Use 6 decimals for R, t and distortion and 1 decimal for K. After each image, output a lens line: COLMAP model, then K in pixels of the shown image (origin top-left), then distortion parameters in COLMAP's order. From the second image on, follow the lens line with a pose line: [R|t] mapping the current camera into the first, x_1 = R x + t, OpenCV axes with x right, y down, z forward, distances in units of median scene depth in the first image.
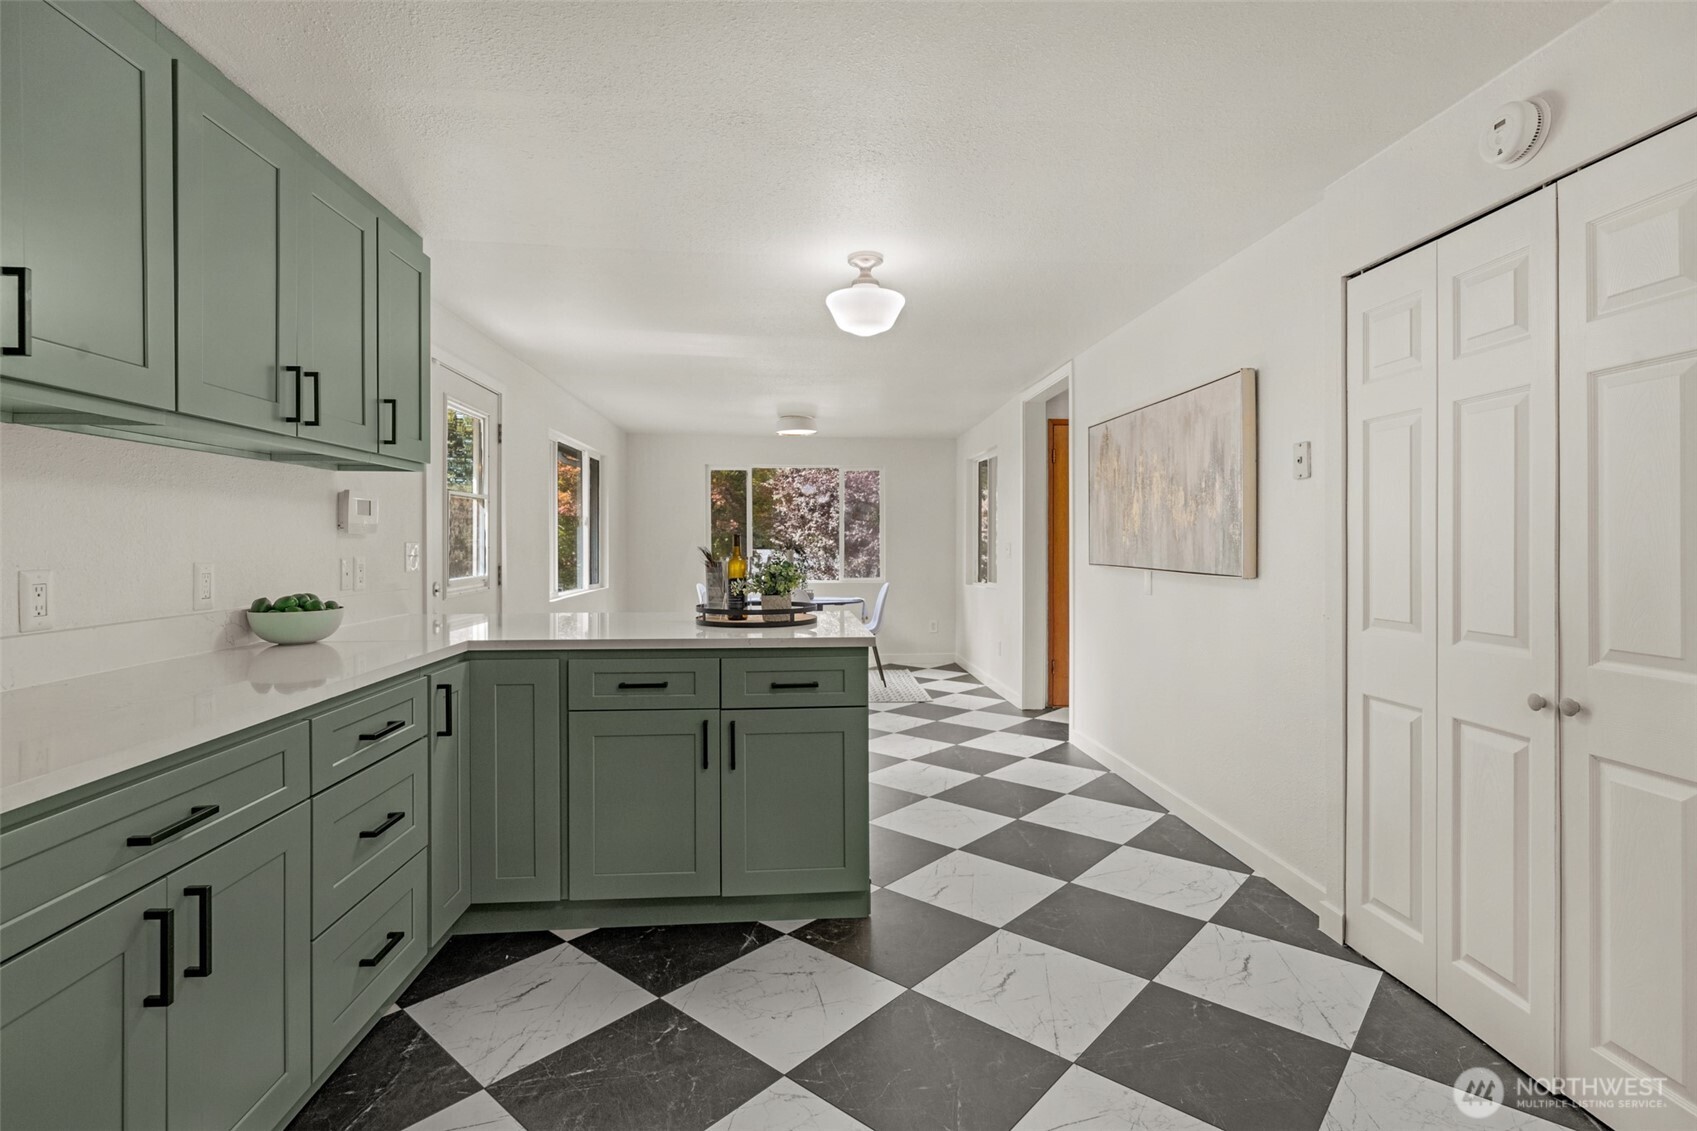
lens RADIAL K [[816.1, 0, 828.6], [0, 816.1, 554.4], [0, 0, 1]] dist [-0.000987, -0.000184]
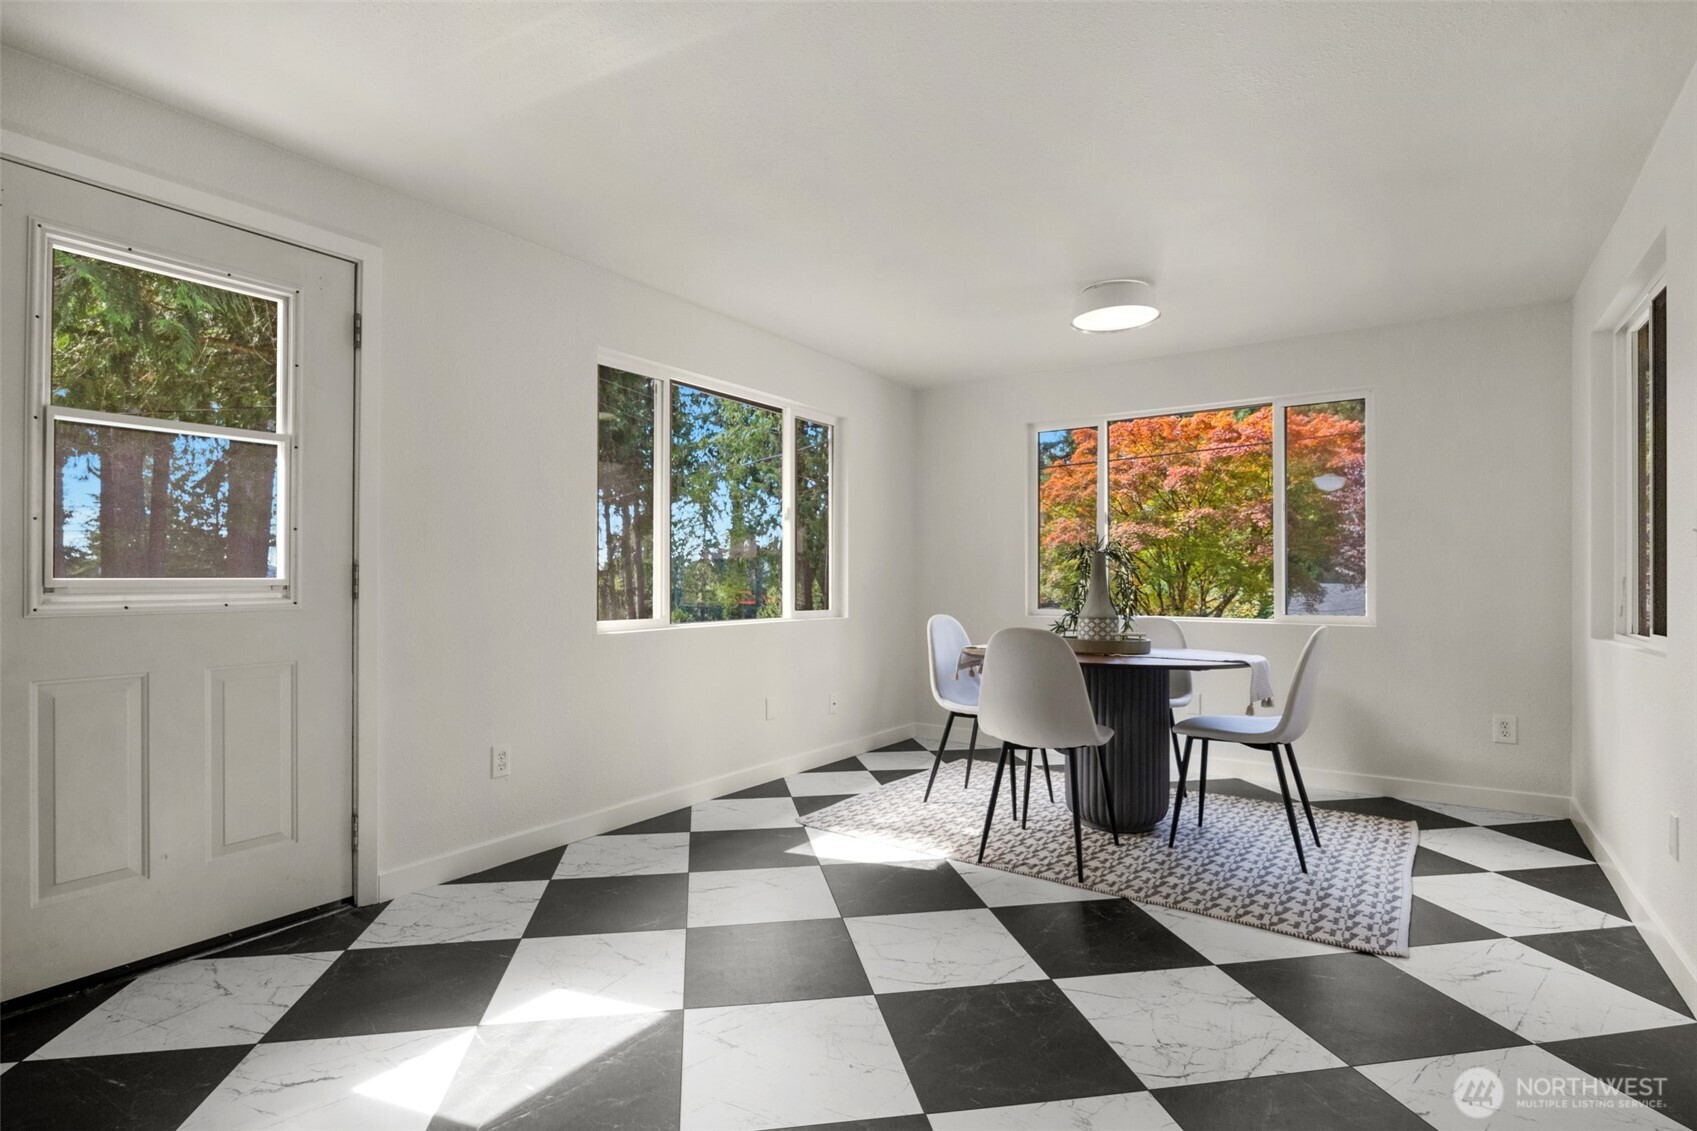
lens RADIAL K [[821.0, 0, 812.0], [0, 821.0, 585.8], [0, 0, 1]] dist [-0.001240, -0.000008]
pose [[0.784740, 0.007747, -0.619777, 0.312416], [-0.009513, 0.999955, 0.000455, 0.038980], [0.619753, 0.005539, 0.784778, 1.187759]]
